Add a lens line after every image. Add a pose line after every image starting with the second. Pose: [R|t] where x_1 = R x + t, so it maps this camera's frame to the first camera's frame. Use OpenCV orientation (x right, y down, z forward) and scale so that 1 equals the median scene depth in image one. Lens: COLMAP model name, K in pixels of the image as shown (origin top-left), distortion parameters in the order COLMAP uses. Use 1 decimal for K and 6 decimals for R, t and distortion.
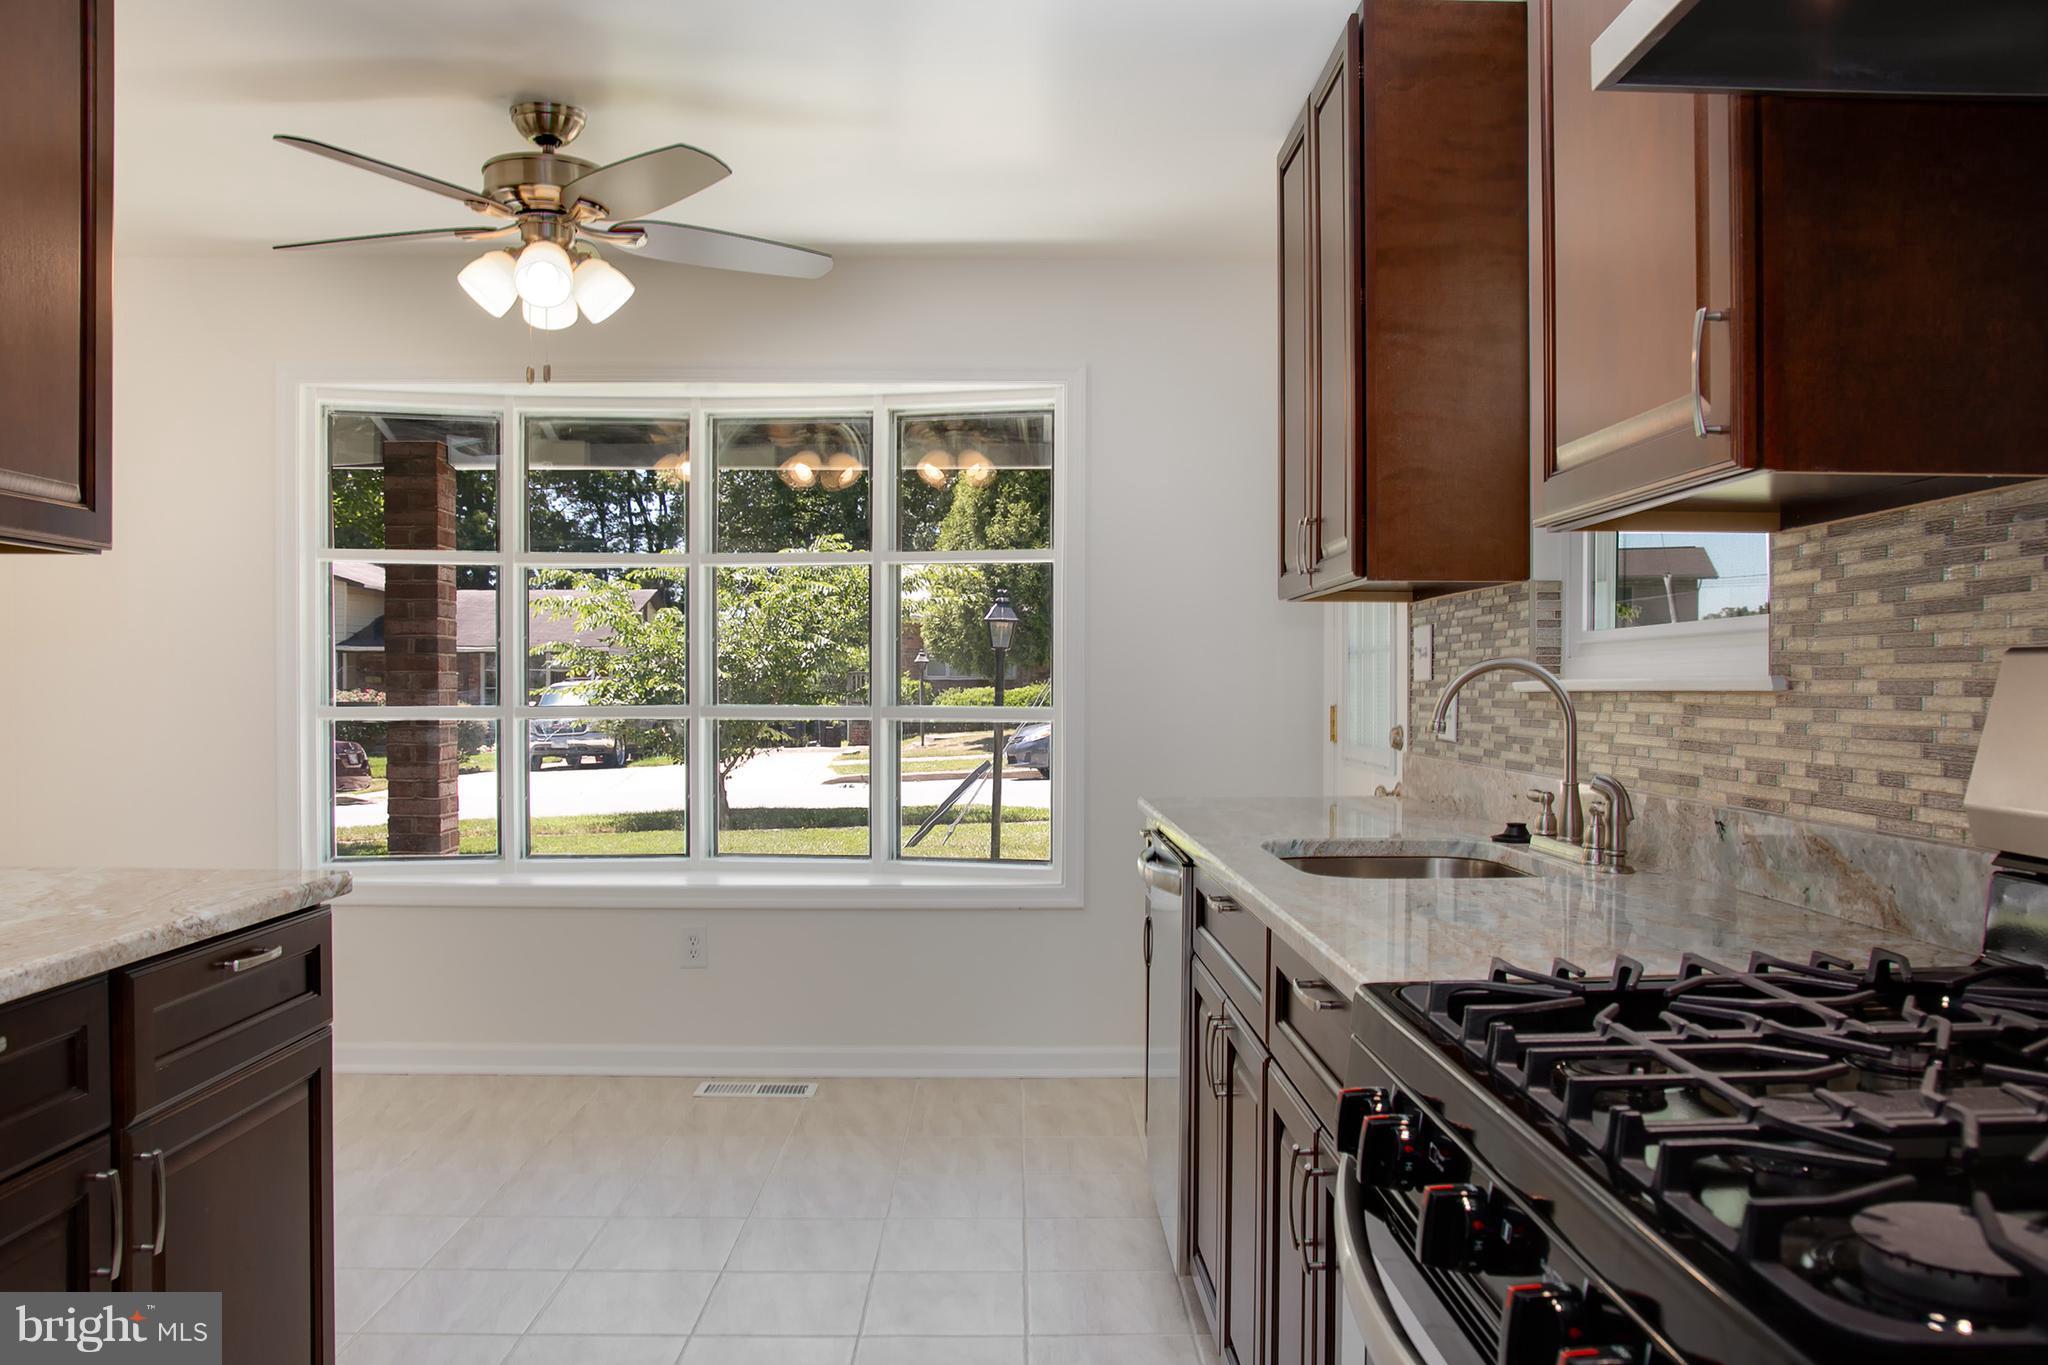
lens RADIAL K [[1508.5, 0, 1024.0], [0, 1508.5, 682.5], [0, 0, 1]] dist [-0.028668, 0.000891]
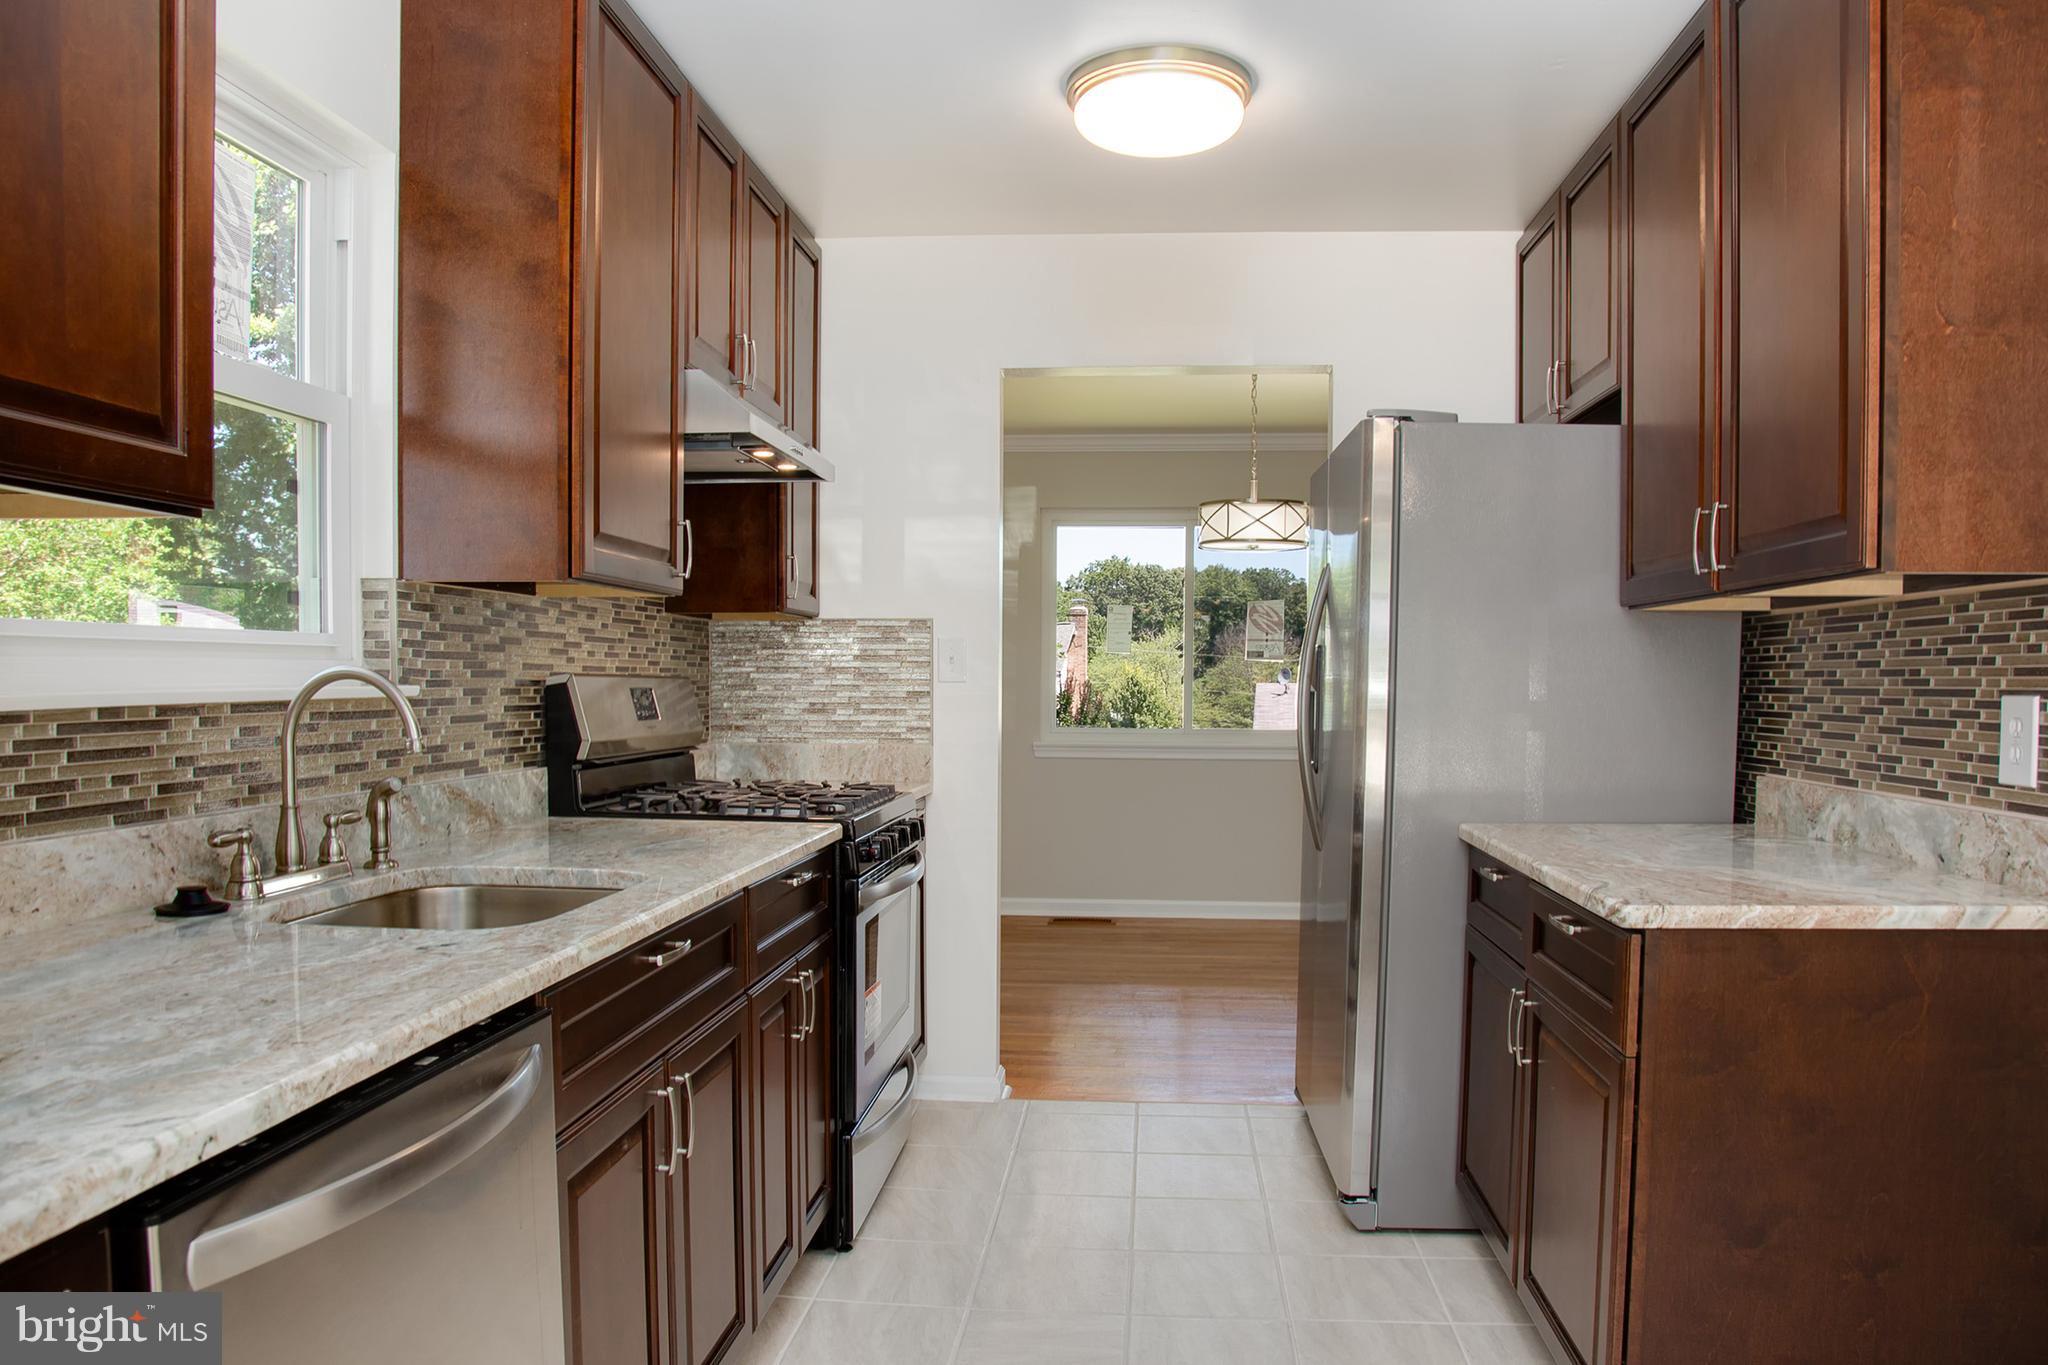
lens RADIAL K [[1508.5, 0, 1024.0], [0, 1508.5, 682.5], [0, 0, 1]] dist [-0.028668, 0.000891]
pose [[-0.994708, -0.004980, 0.102622, -0.218611], [-0.005164, 0.999985, -0.001528, -0.007834], [-0.102613, -0.002050, -0.994719, 2.578402]]
